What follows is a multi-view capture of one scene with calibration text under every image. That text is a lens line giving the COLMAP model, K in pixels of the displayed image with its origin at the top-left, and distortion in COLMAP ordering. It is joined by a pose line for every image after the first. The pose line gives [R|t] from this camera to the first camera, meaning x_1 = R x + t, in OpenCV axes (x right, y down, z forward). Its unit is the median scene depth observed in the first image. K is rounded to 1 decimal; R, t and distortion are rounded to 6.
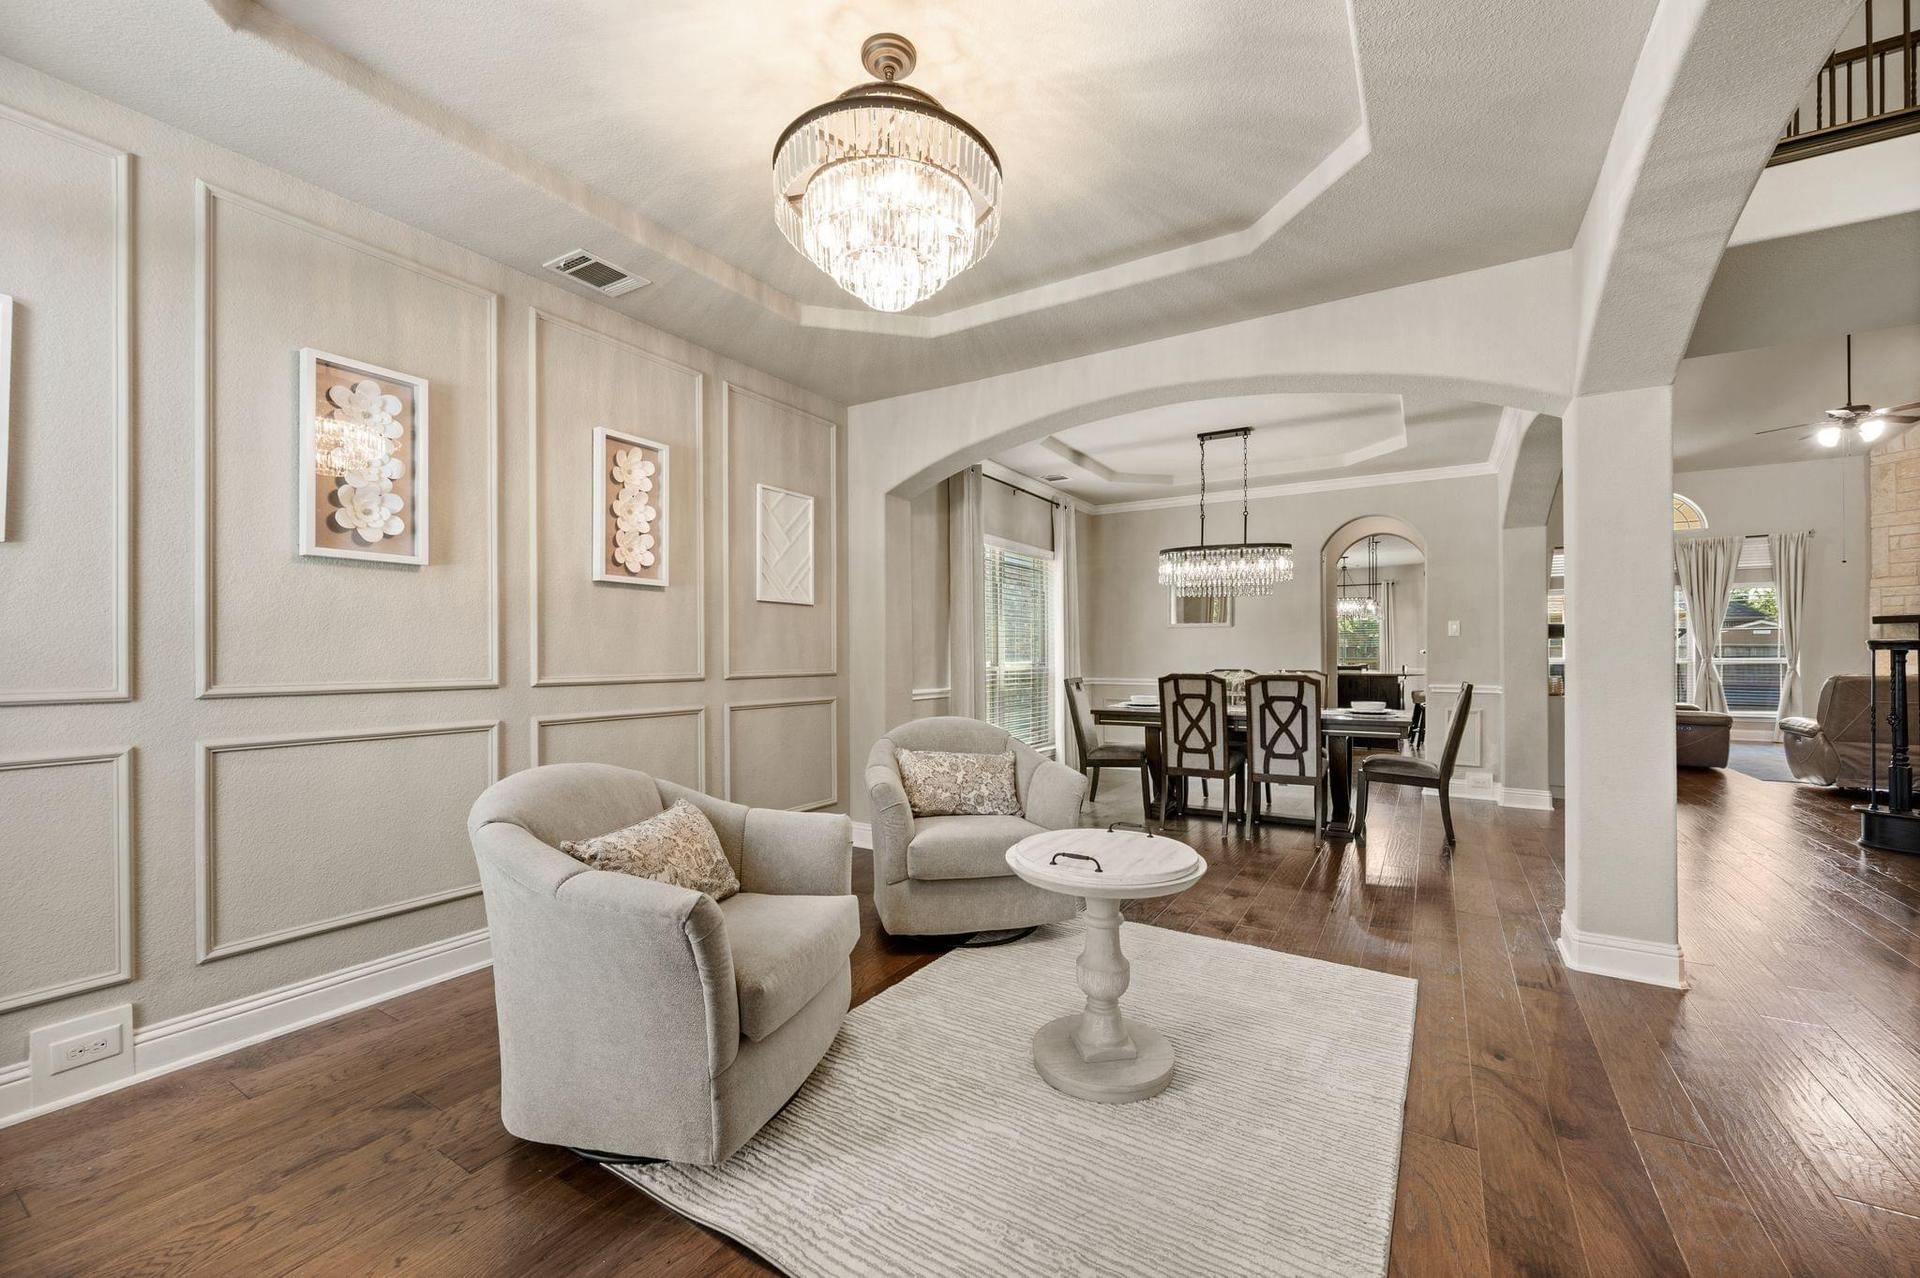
lens RADIAL K [[759.2, 0, 963.9], [0, 759.2, 651.5], [0, 0, 1]] dist [-0.000223, -0.000042]
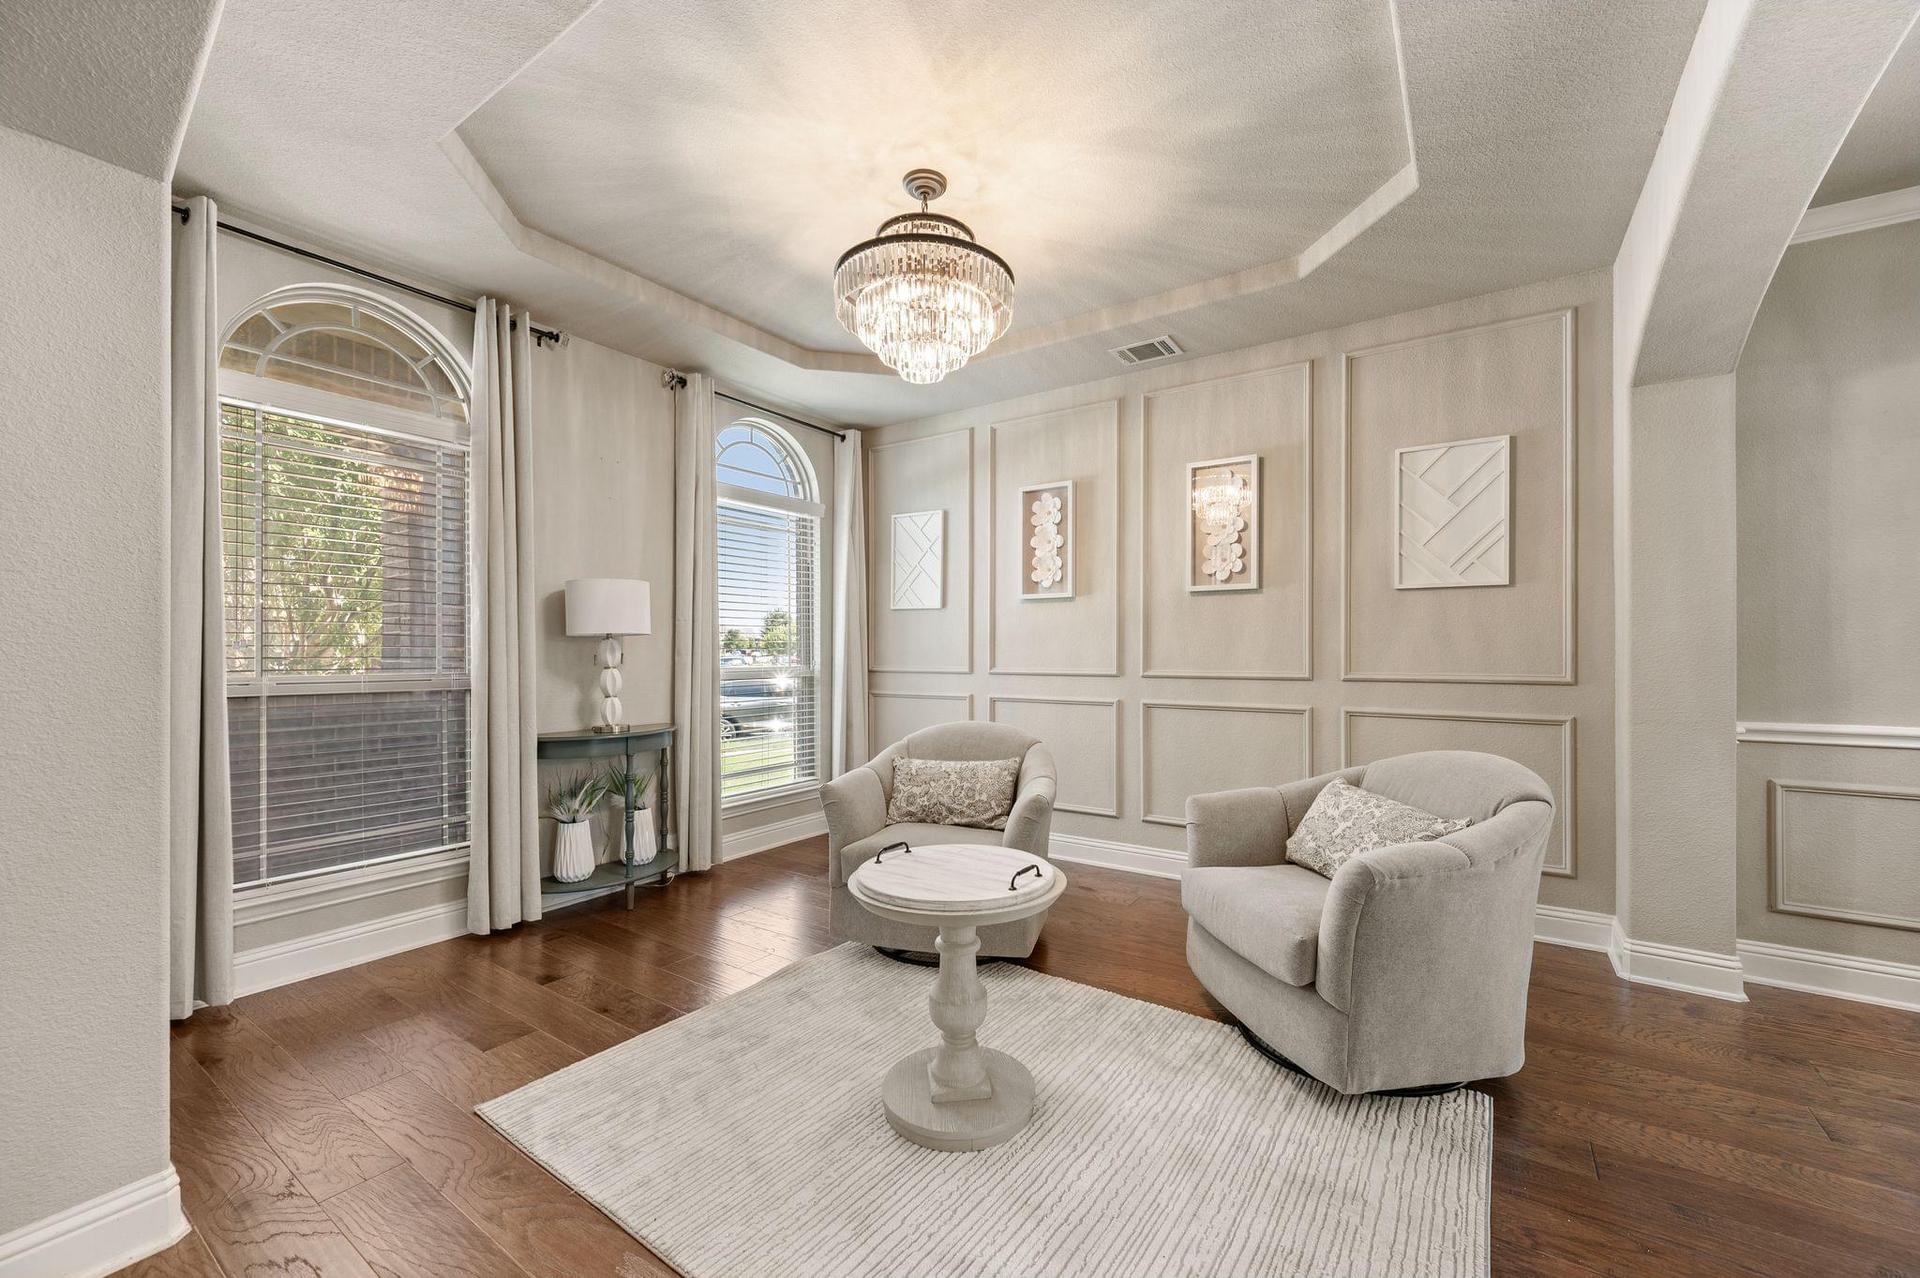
lens RADIAL K [[759.2, 0, 963.9], [0, 759.2, 651.5], [0, 0, 1]] dist [-0.000223, -0.000042]
pose [[-0.049823, 0.004286, -0.998749, 0.696692], [0.006883, 0.999969, 0.003947, -0.005531], [0.998734, -0.006678, -0.049850, 0.664299]]
